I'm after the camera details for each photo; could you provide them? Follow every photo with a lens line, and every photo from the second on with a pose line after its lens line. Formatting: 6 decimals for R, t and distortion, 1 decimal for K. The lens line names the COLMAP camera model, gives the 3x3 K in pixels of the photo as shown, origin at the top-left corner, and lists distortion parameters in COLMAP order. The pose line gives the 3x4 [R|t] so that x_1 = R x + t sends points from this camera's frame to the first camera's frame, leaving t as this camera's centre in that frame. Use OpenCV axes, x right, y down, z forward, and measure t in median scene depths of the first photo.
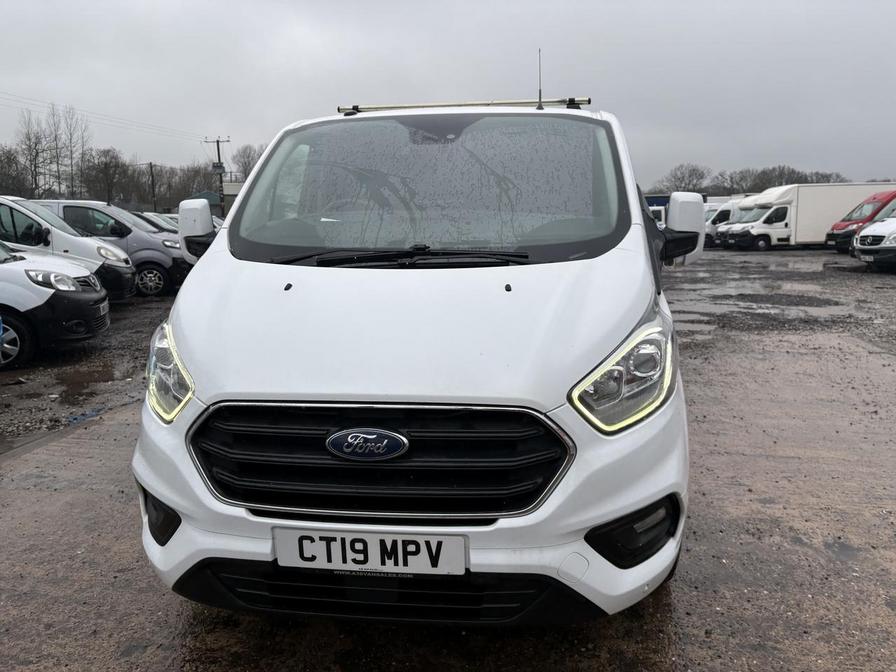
lens RADIAL K [[678.4, 0, 446.4], [0, 678.4, 332.8], [0, 0, 1]] dist [0.003779, -0.006406]
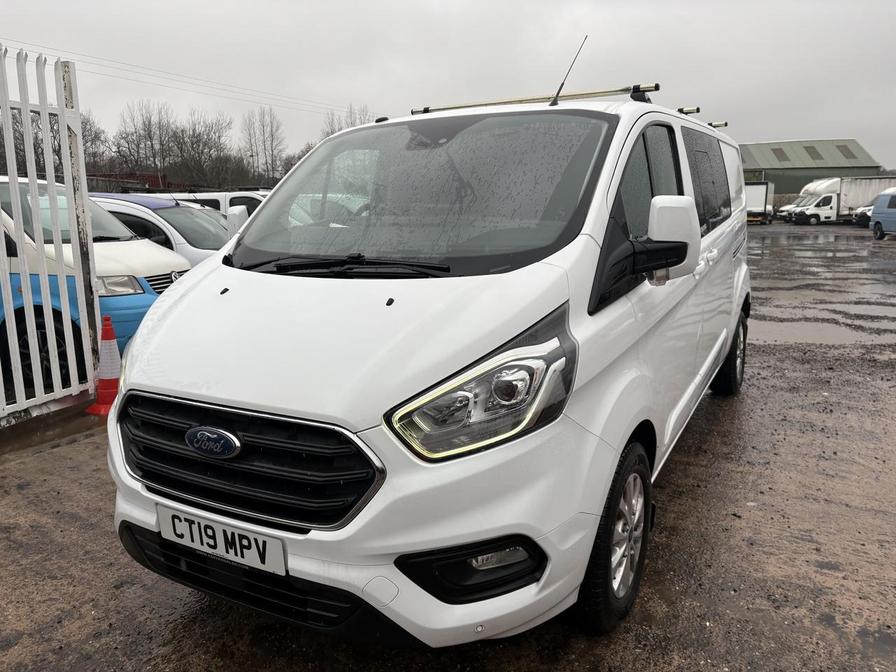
lens RADIAL K [[678.4, 0, 446.9], [0, 678.4, 339.2], [0, 0, 1]] dist [0.003779, -0.006406]
pose [[0.924636, 0.065486, -0.375179, 0.619568], [-0.053384, 0.997666, 0.042572, -0.067011], [0.377091, -0.019335, 0.925974, 0.126246]]
